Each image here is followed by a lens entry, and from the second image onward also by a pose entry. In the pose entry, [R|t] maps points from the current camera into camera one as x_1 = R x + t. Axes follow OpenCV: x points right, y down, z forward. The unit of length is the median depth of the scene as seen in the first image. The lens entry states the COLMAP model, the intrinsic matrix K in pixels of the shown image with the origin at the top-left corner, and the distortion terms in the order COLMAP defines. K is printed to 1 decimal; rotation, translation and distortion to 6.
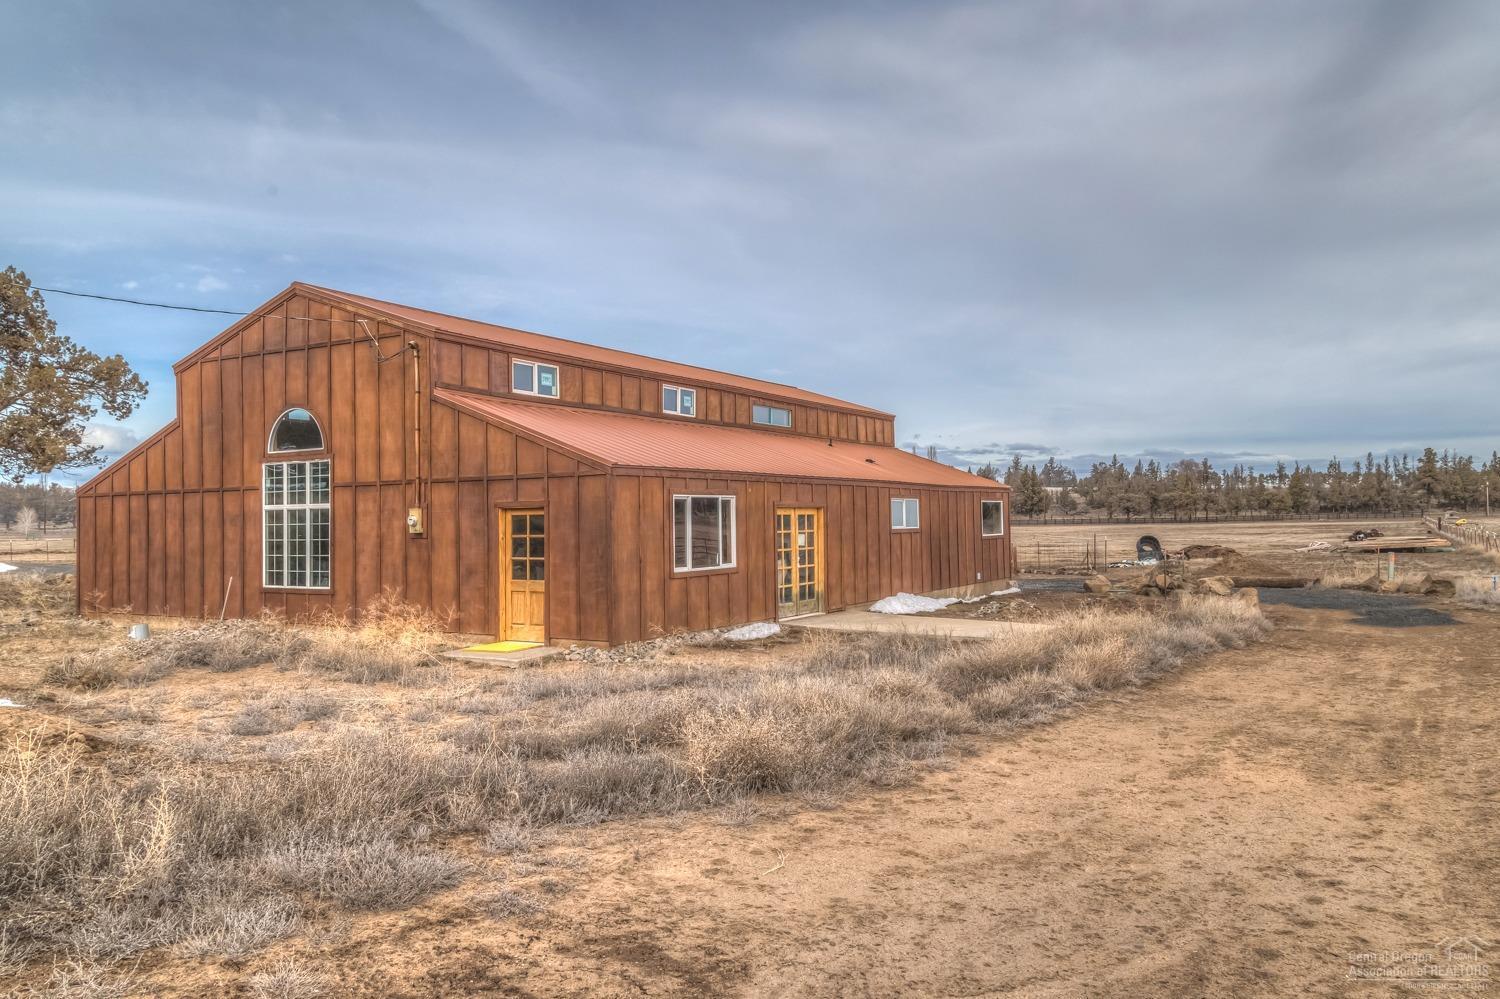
lens RADIAL K [[1030.4, 0, 751.5], [0, 1030.4, 498.2], [0, 0, 1]] dist [0.021897, -0.001503]
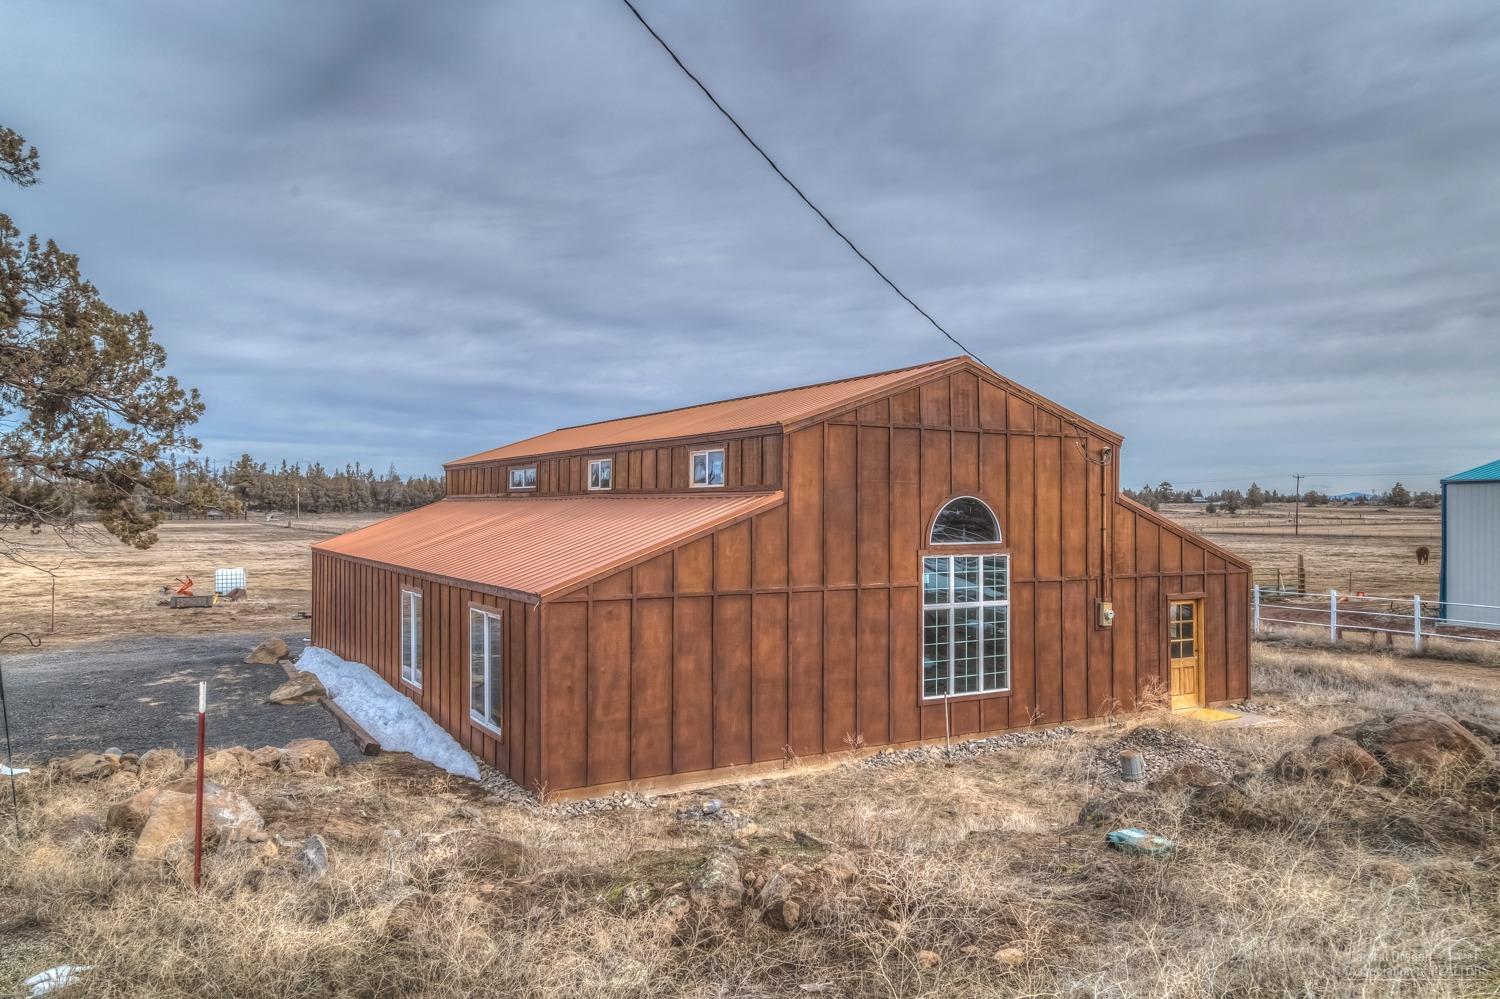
lens RADIAL K [[1030.4, 0, 750.6], [0, 1030.4, 507.4], [0, 0, 1]] dist [0.021897, -0.001503]
pose [[0.501136, 0.017779, 0.865186, -1.336179], [-0.025932, 0.999648, -0.005522, -0.068423], [-0.864980, -0.019669, 0.501421, 0.723940]]
